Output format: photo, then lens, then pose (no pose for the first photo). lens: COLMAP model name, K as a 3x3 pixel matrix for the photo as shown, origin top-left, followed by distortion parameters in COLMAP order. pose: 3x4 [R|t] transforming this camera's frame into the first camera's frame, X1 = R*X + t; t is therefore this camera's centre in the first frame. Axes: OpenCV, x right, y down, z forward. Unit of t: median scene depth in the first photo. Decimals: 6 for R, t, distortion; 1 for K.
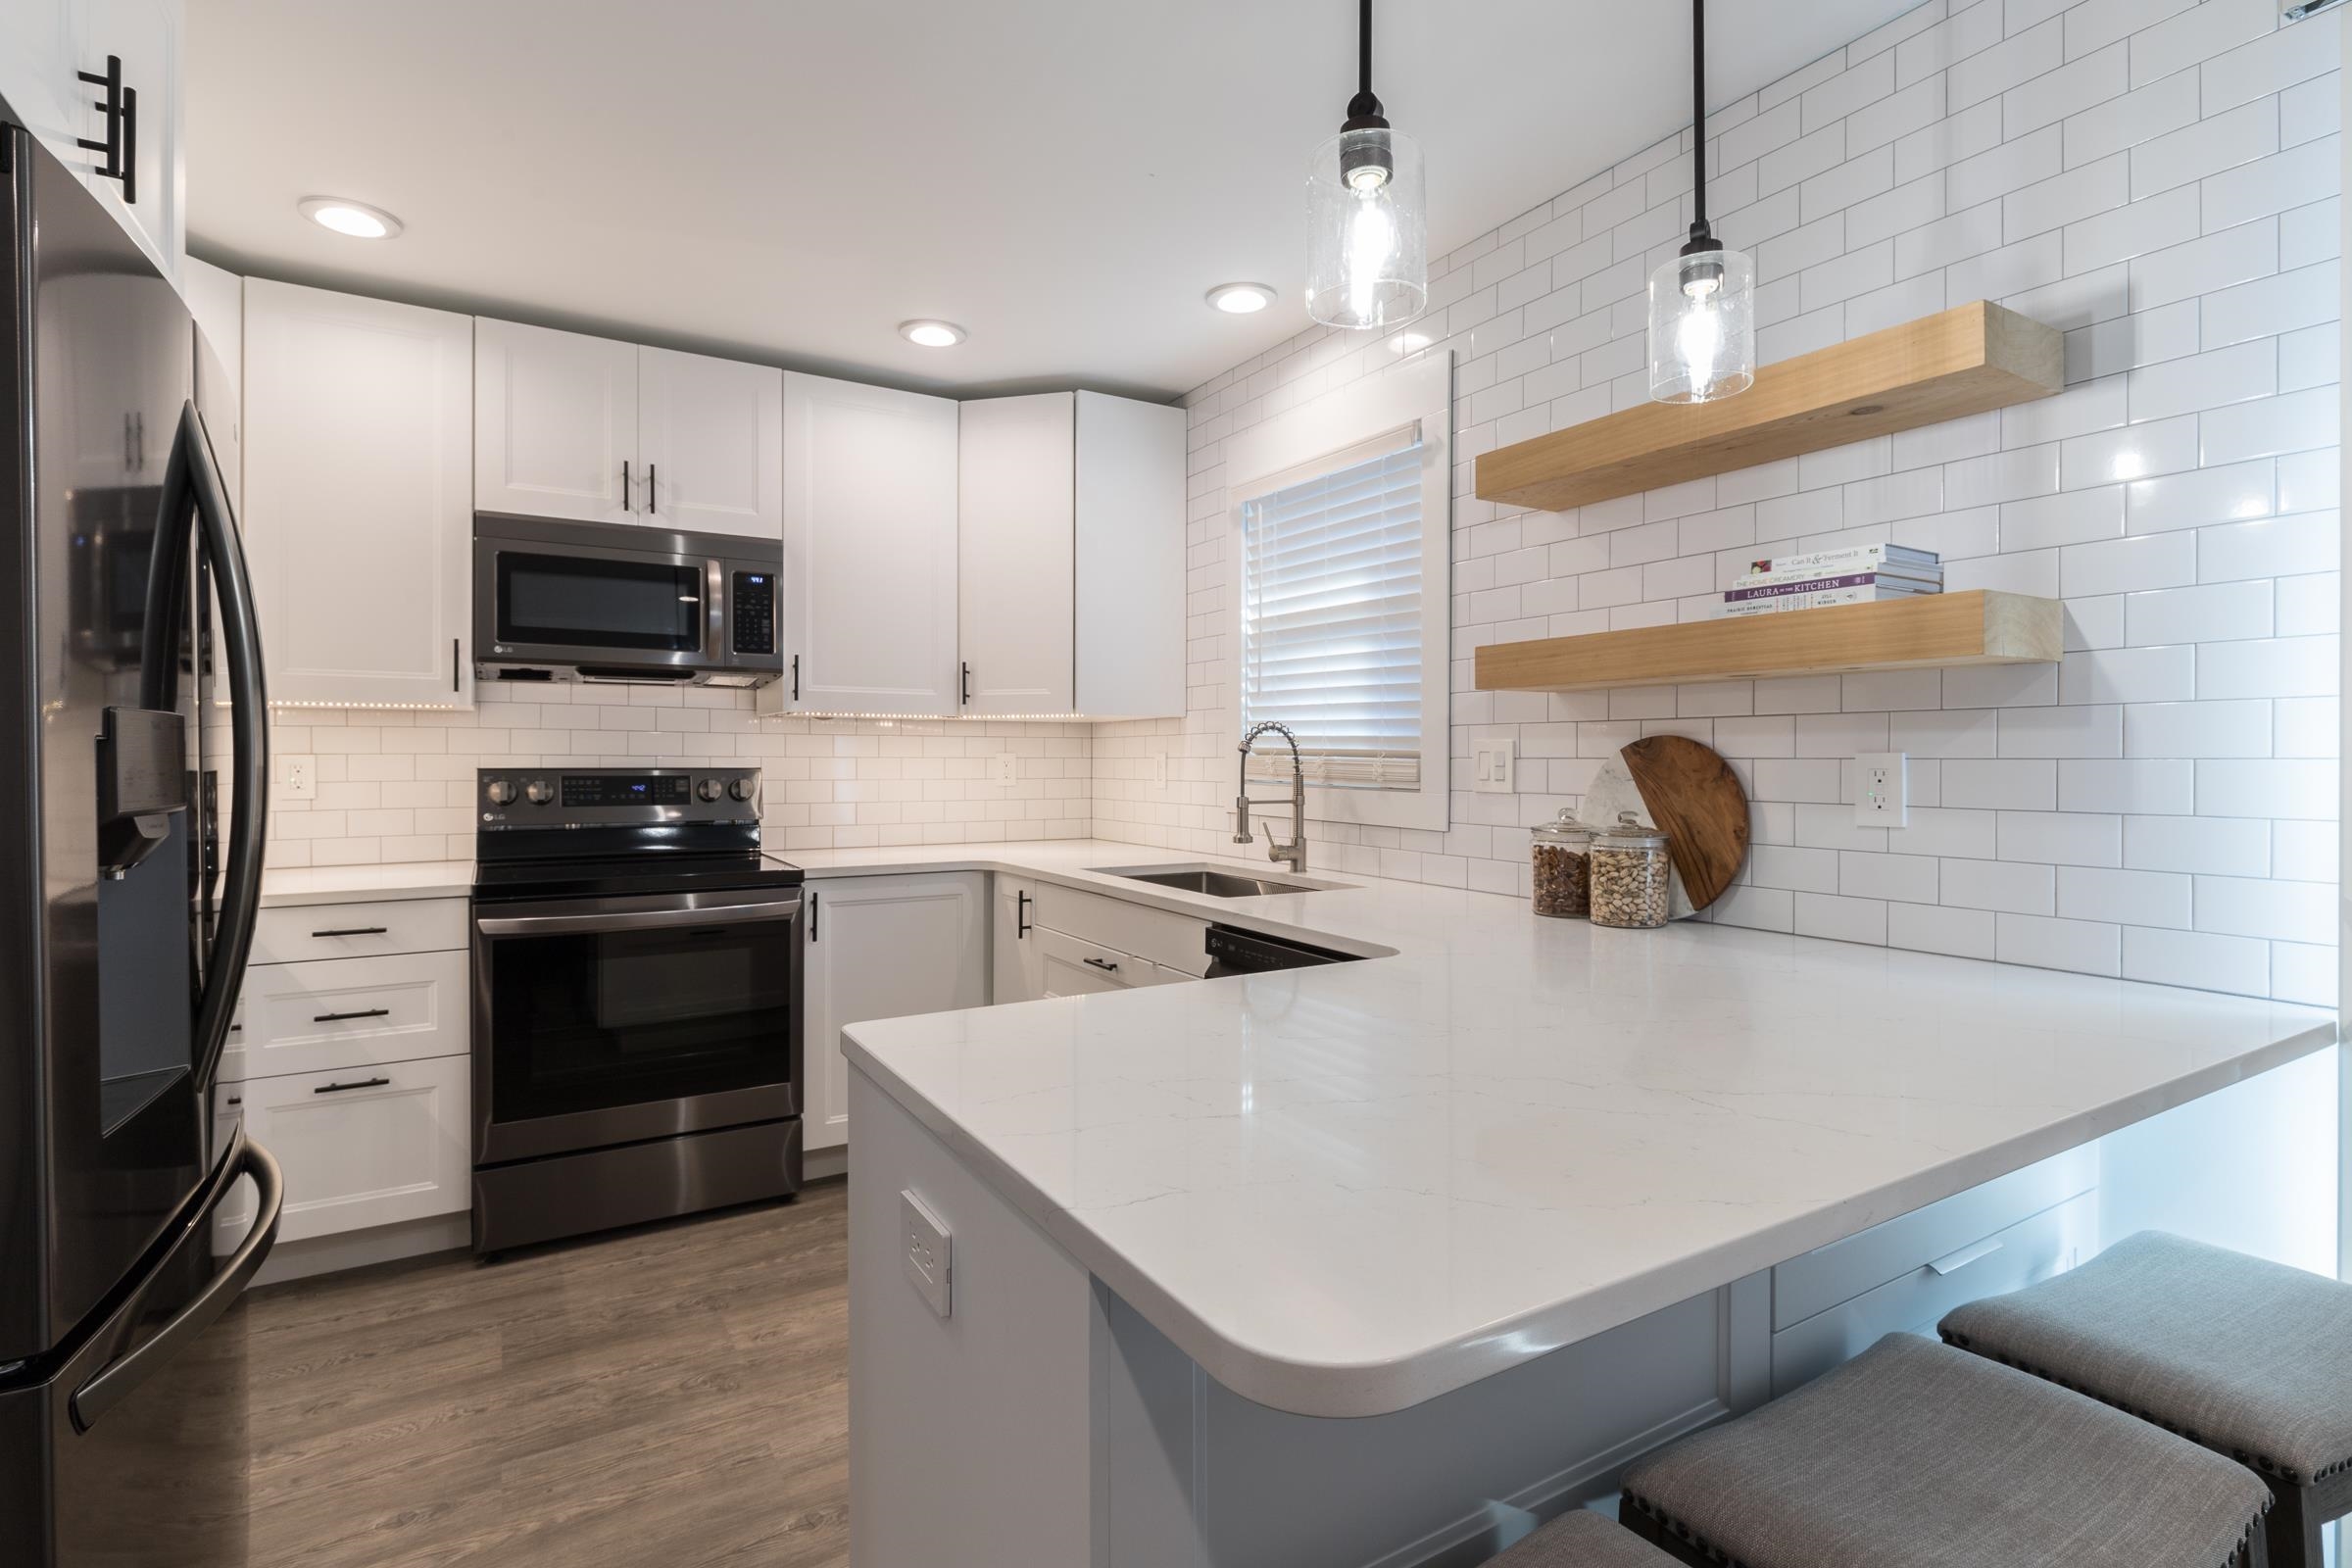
lens RADIAL K [[1106.0, 0, 1176.0], [0, 1106.0, 784.0], [0, 0, 1]] dist [-0.001921, -0.000255]
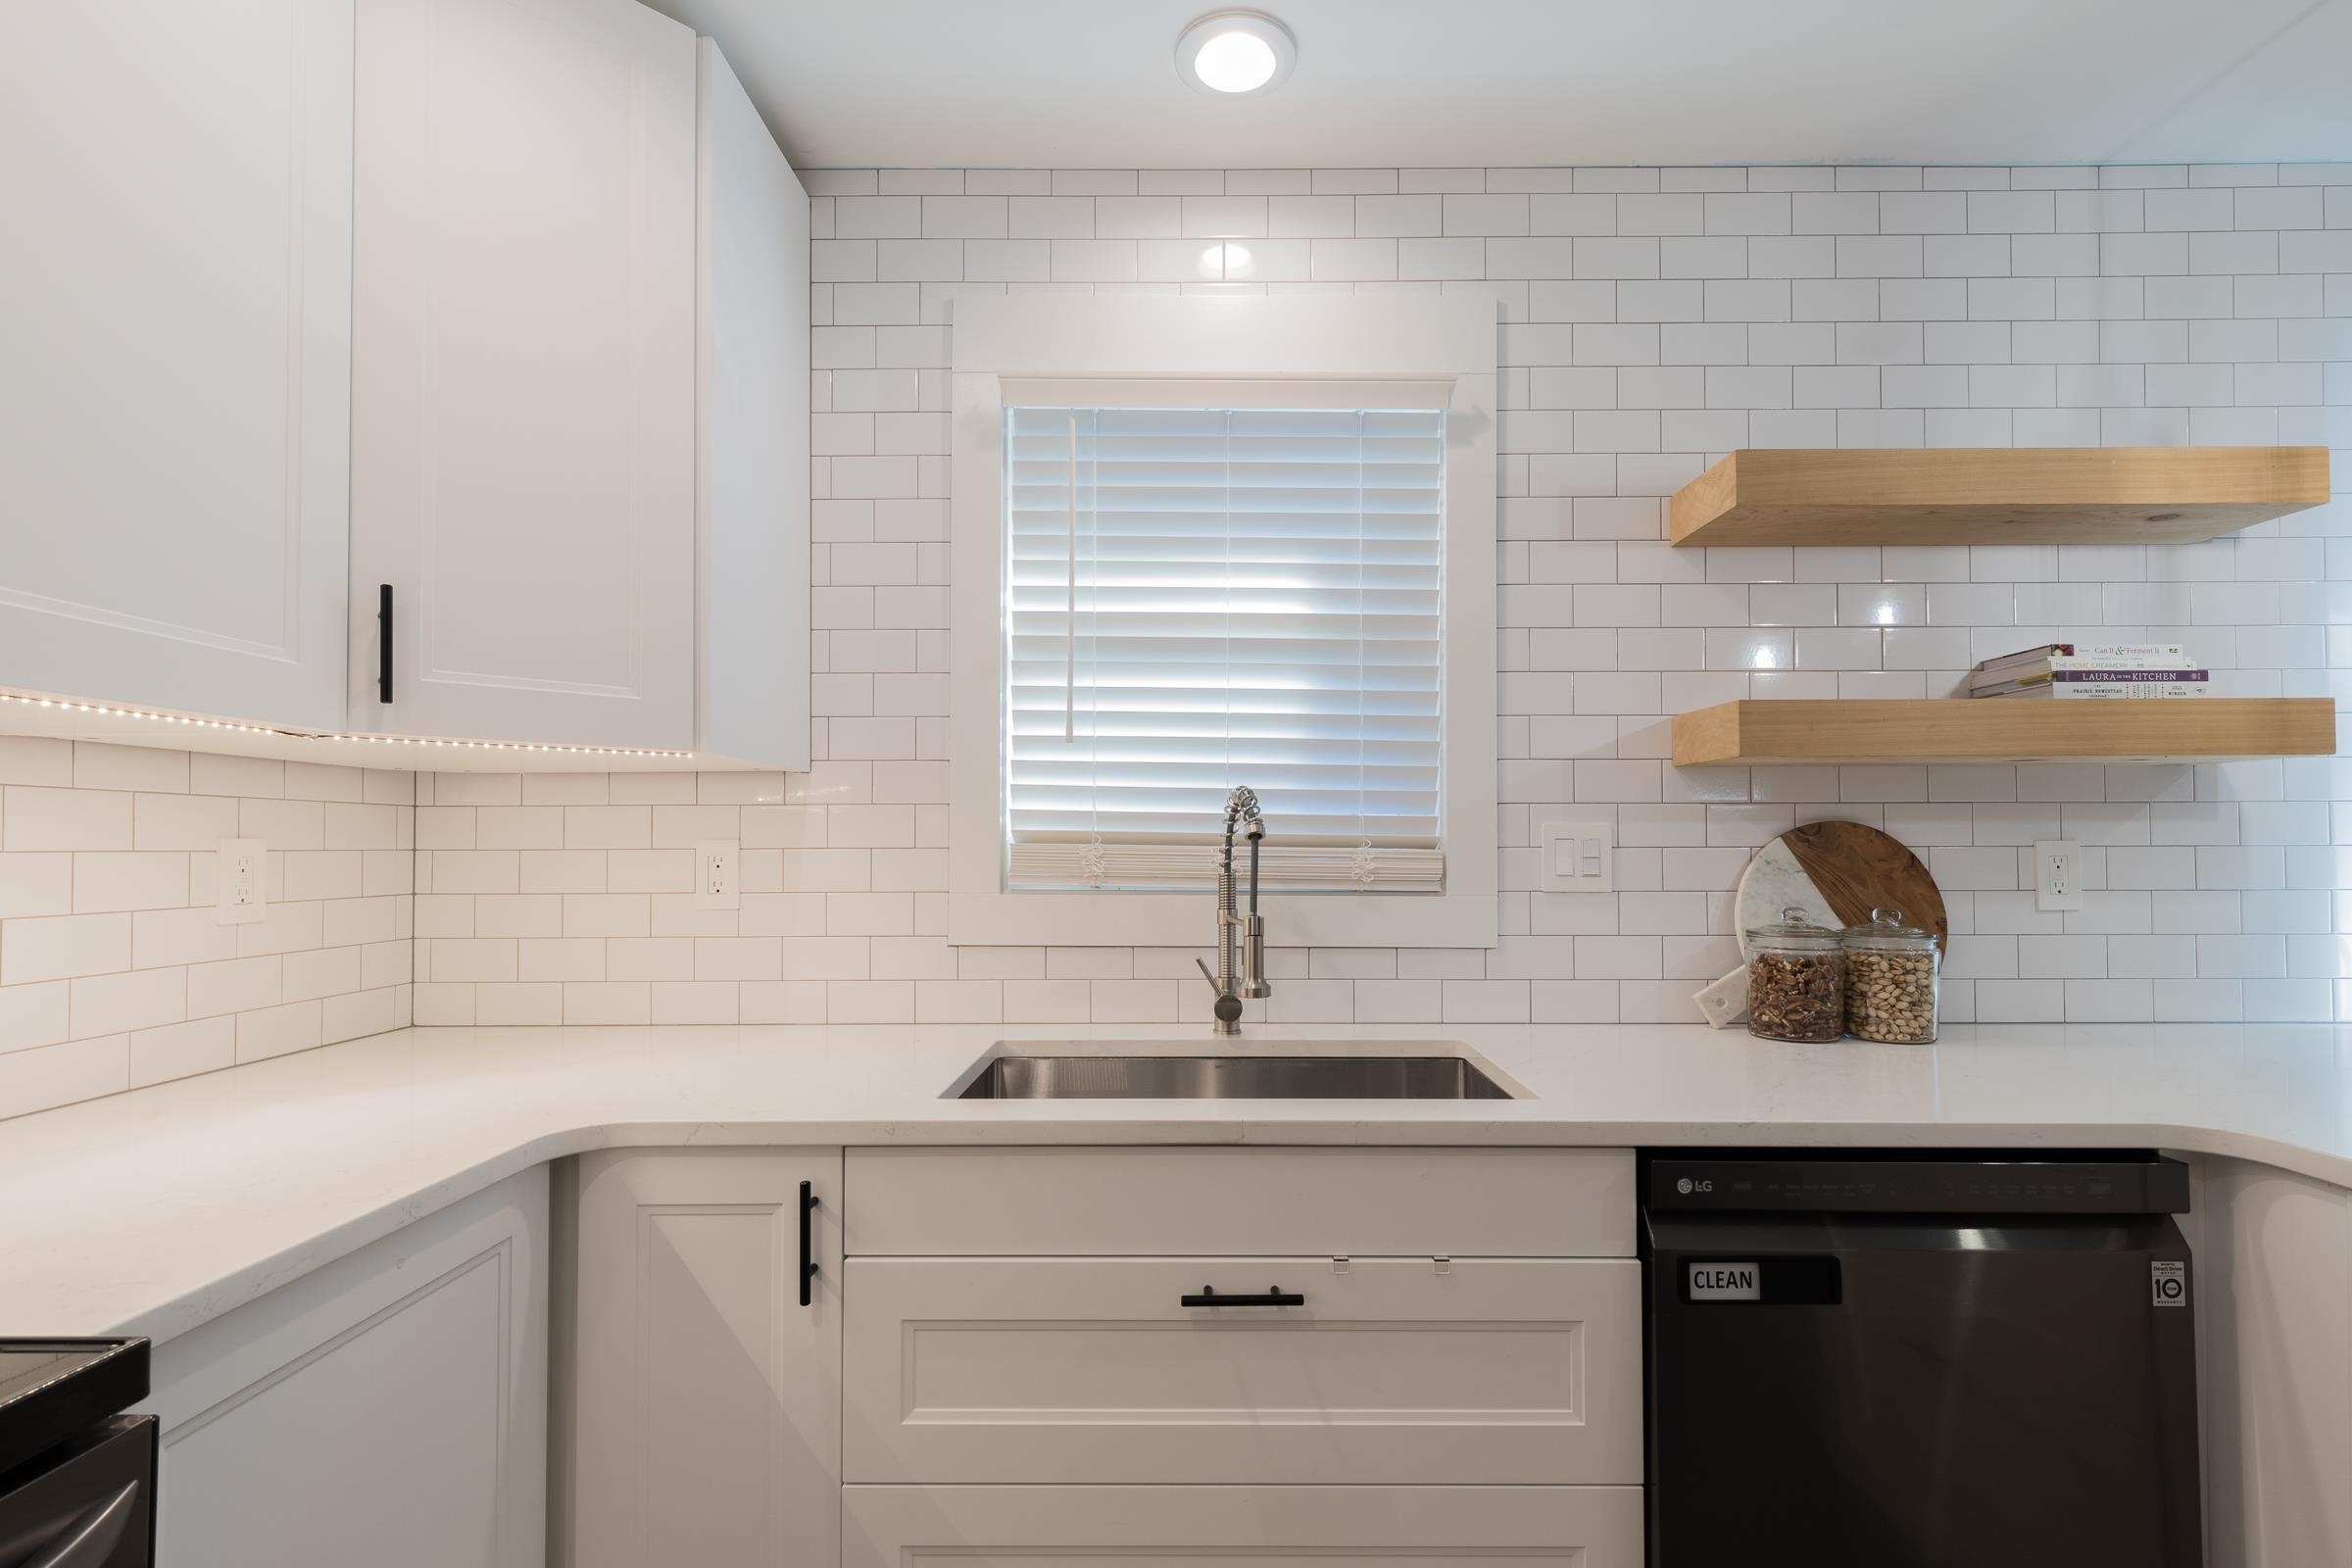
lens RADIAL K [[1097.8, 0, 1180.1], [0, 1097.8, 837.8], [0, 0, 1]] dist [0.004355, 0.000664]
pose [[0.520180, 0.004692, 0.854044, -0.508359], [0.023056, 0.999543, -0.019534, -0.021463], [-0.853746, 0.029852, 0.519834, 0.839163]]
